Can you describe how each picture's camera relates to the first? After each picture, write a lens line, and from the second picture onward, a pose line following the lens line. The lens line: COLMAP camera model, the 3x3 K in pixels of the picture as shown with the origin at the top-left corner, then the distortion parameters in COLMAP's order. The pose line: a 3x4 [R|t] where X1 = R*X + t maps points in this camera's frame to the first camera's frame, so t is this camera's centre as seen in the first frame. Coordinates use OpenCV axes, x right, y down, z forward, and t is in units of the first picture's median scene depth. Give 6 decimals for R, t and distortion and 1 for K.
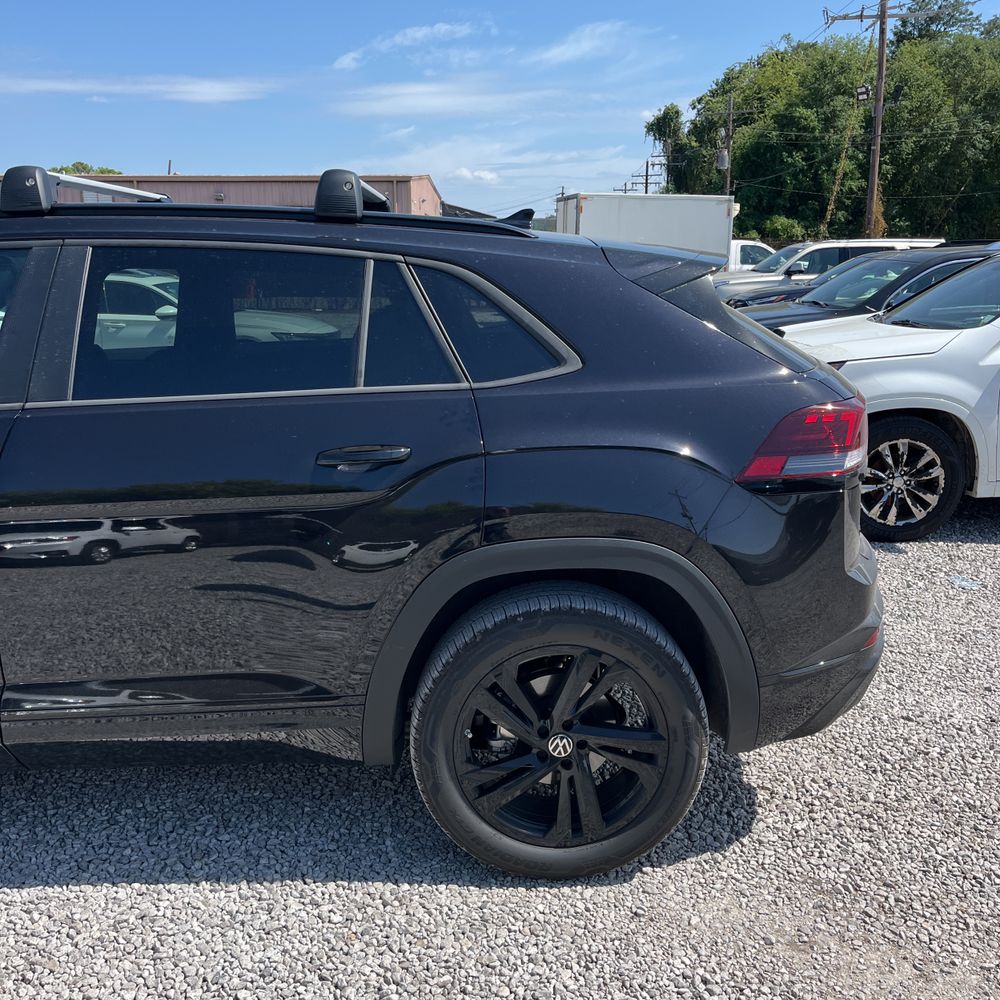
lens RADIAL K [[1002.4, 0, 500.2], [0, 1002.4, 487.6], [0, 0, 1]] dist [0.011230, 0.023790]
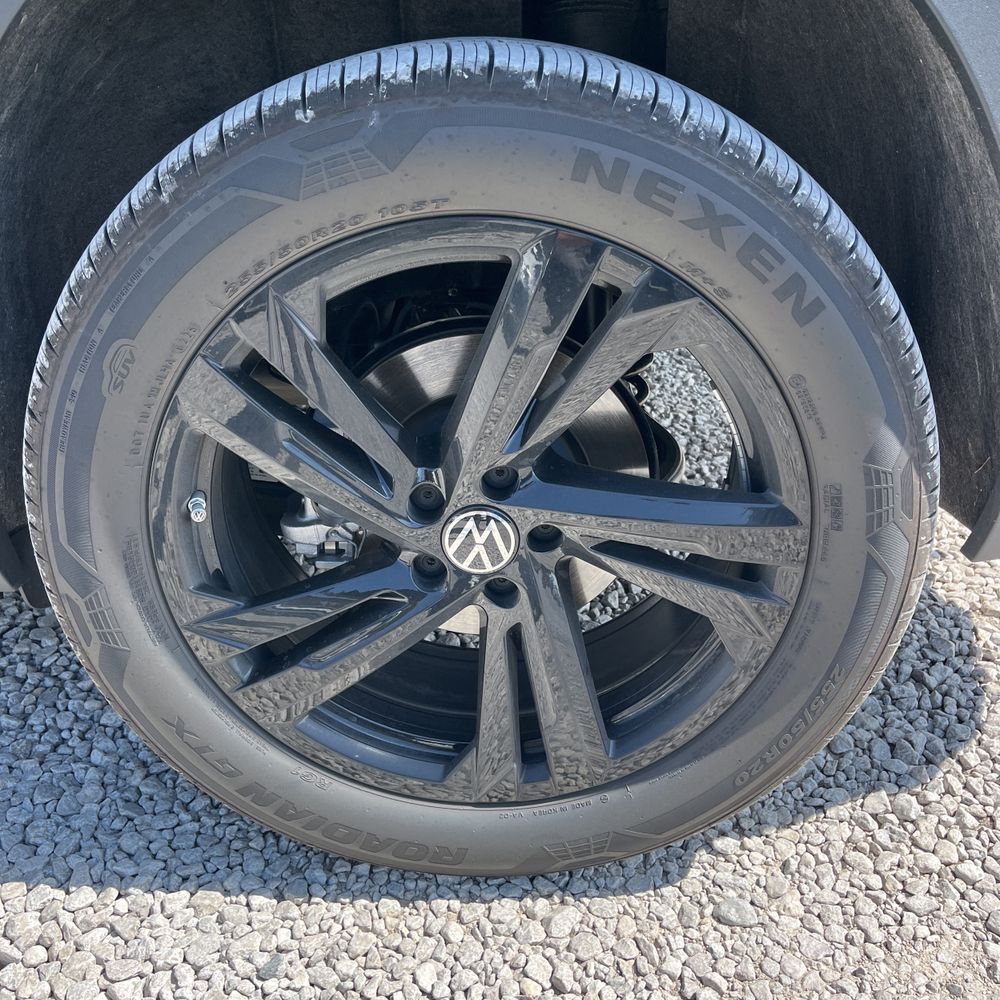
lens RADIAL K [[998.4, 0, 492.6], [0, 998.4, 490.2], [0, 0, 1]] dist [0.027098, -0.016756]
pose [[0.998089, -0.004934, -0.061588, 0.082065], [0.019924, 0.969260, 0.245229, 0.153953], [0.058484, -0.245988, 0.967507, 0.661291]]
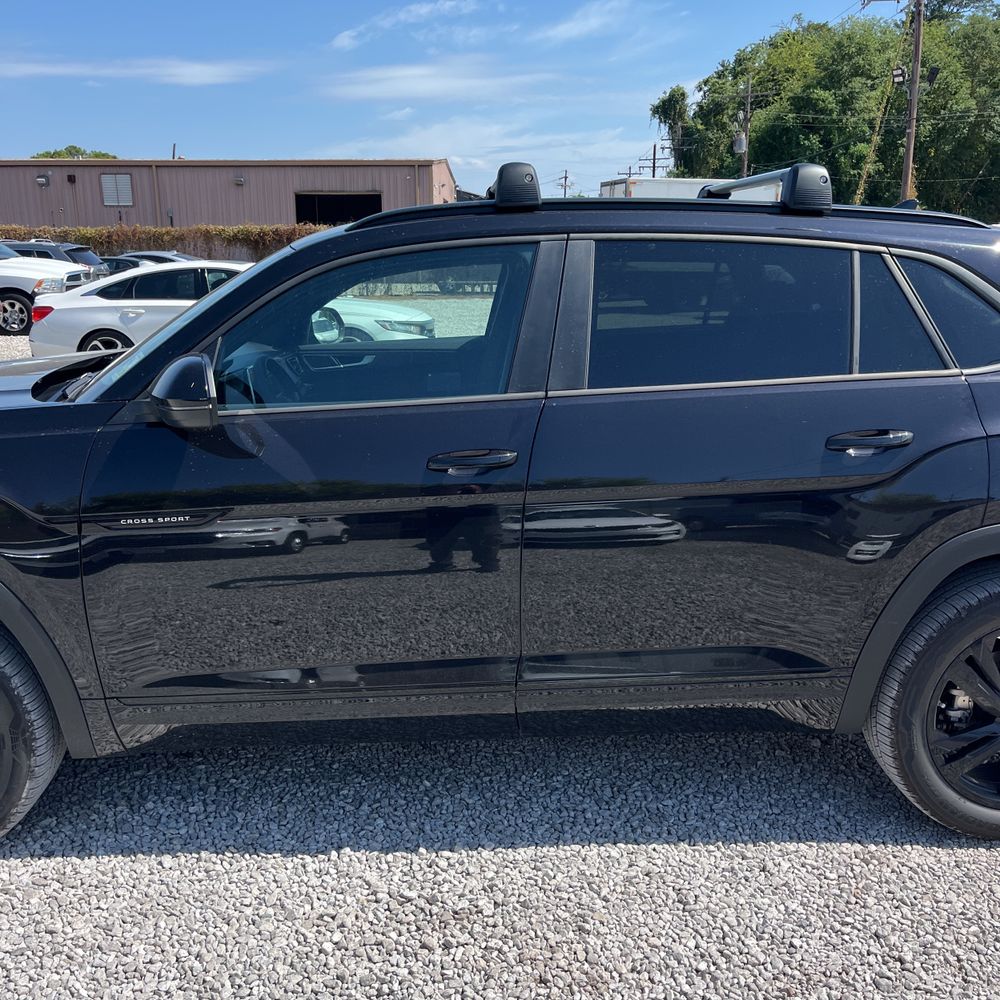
lens RADIAL K [[998.8, 0, 493.5], [0, 998.8, 503.8], [0, 0, 1]] dist [0.040230, -0.042548]
pose [[0.999997, -0.002124, 0.000806, -0.481233], [0.002099, 0.999565, 0.029416, 0.002903], [-0.000868, -0.029415, 0.999567, -0.045427]]
